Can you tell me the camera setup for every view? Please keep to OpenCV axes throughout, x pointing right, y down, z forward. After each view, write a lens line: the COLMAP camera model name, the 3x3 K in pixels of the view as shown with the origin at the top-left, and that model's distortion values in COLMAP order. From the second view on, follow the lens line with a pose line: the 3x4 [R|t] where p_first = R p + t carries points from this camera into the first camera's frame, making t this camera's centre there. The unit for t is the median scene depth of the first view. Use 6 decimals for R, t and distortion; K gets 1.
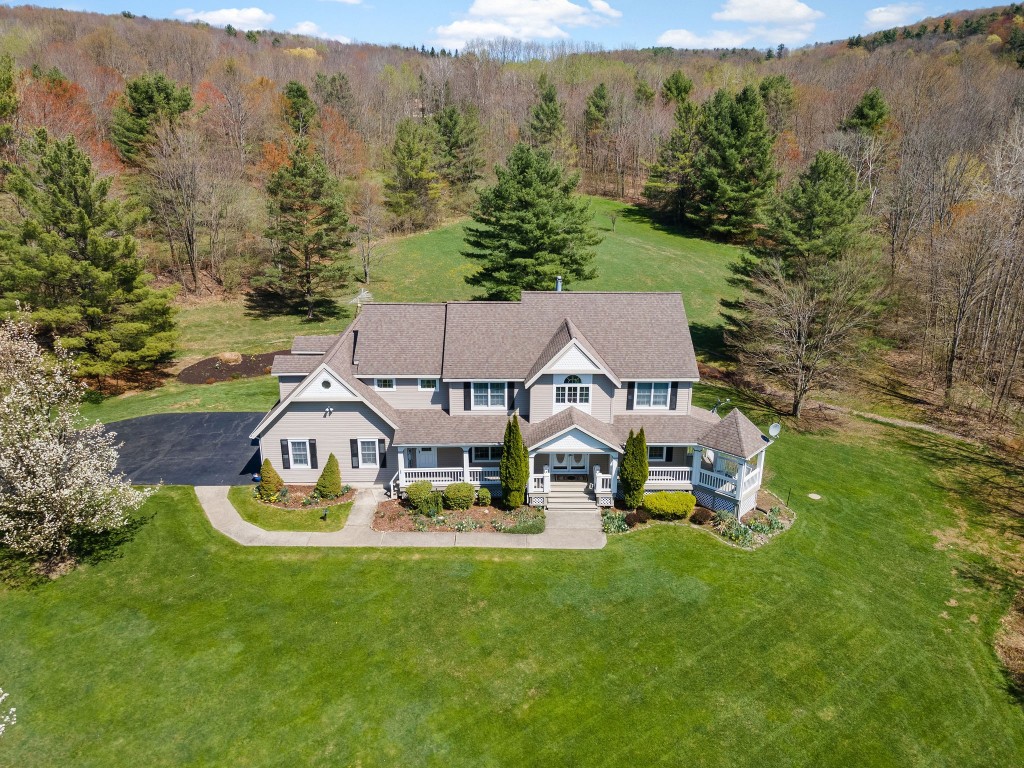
lens RADIAL K [[762.2, 0, 542.8], [0, 762.2, 382.5], [0, 0, 1]] dist [0.044727, 0.003902]
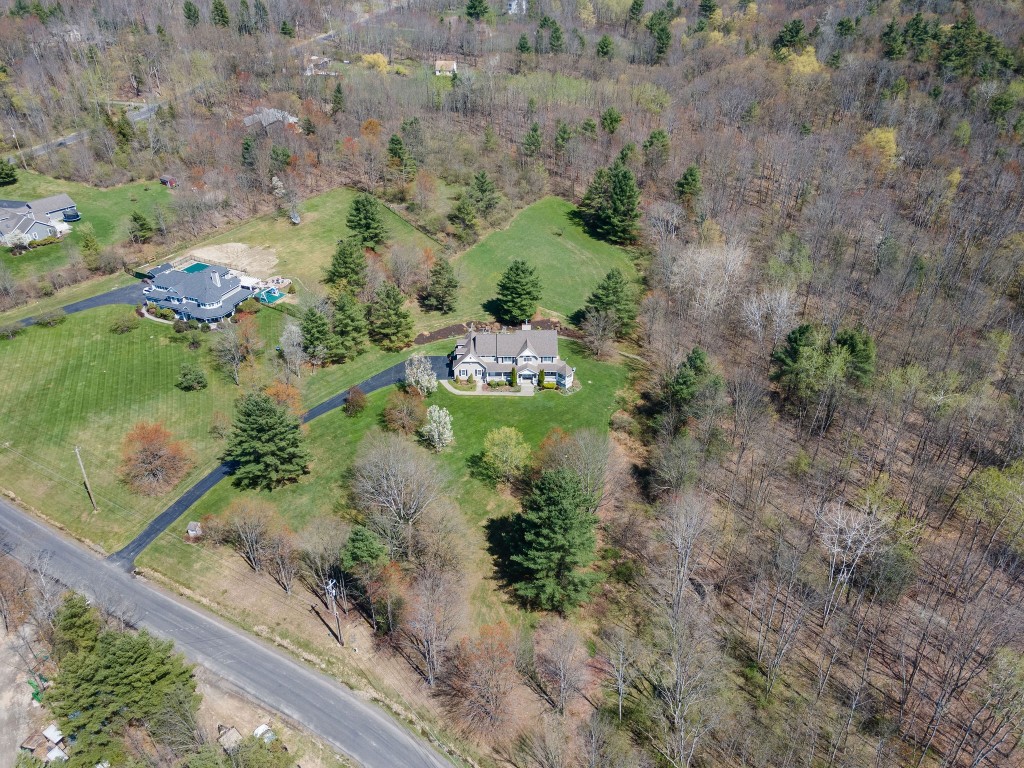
lens RADIAL K [[744.1, 0, 506.4], [0, 744.1, 381.5], [0, 0, 1]] dist [0.039631, 0.005153]
pose [[0.998752, 0.008187, -0.049260, 0.132639], [0.003572, 0.972230, 0.233999, -0.877606], [0.049808, -0.233883, 0.970988, -3.201114]]
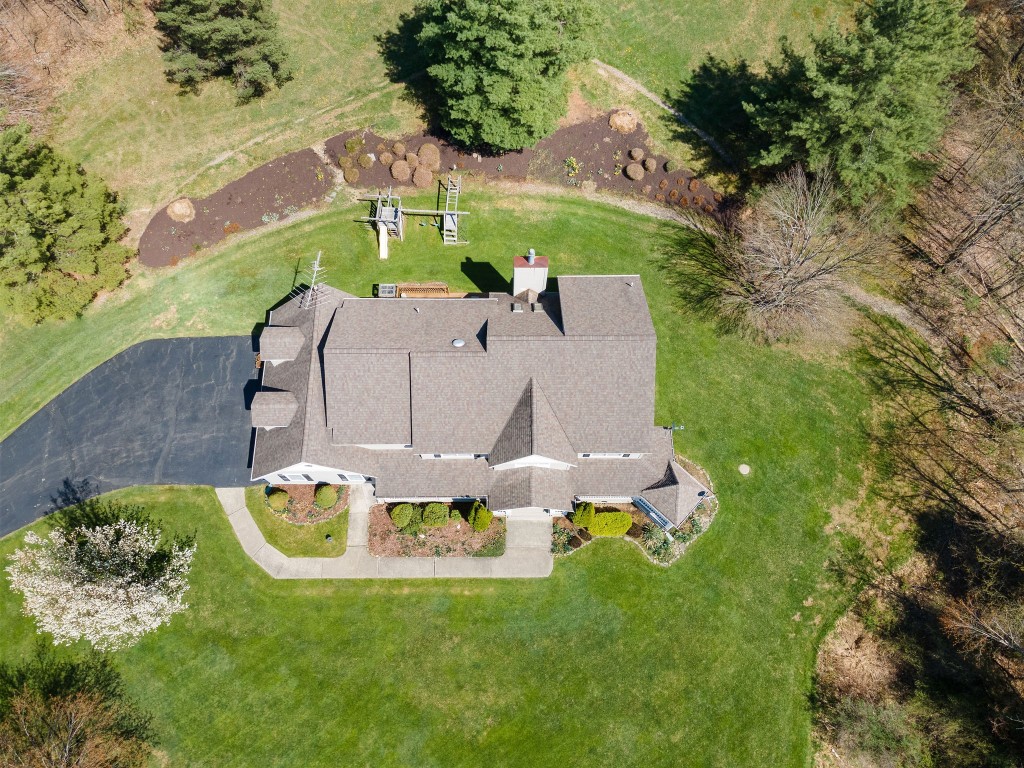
lens RADIAL K [[744.1, 0, 506.4], [0, 744.1, 381.5], [0, 0, 1]] dist [0.039631, 0.005153]
pose [[0.998975, 0.038111, -0.024420, 0.023931], [-0.005473, 0.637263, 0.770627, -0.928869], [0.044931, -0.769704, 0.636818, 0.433108]]
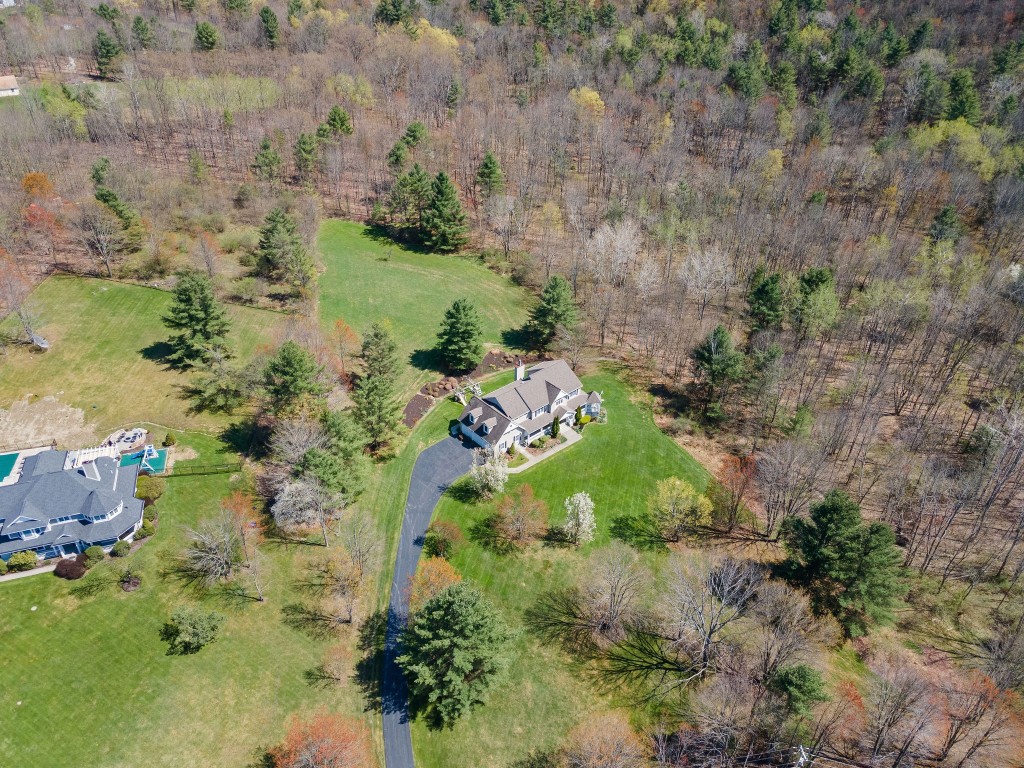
lens RADIAL K [[744.1, 0, 506.4], [0, 744.1, 381.5], [0, 0, 1]] dist [0.039631, 0.005153]
pose [[0.786847, -0.351244, 0.507444, -2.048831], [0.202235, 0.923589, 0.325705, -1.364488], [-0.583072, -0.153657, 0.797757, -1.780830]]
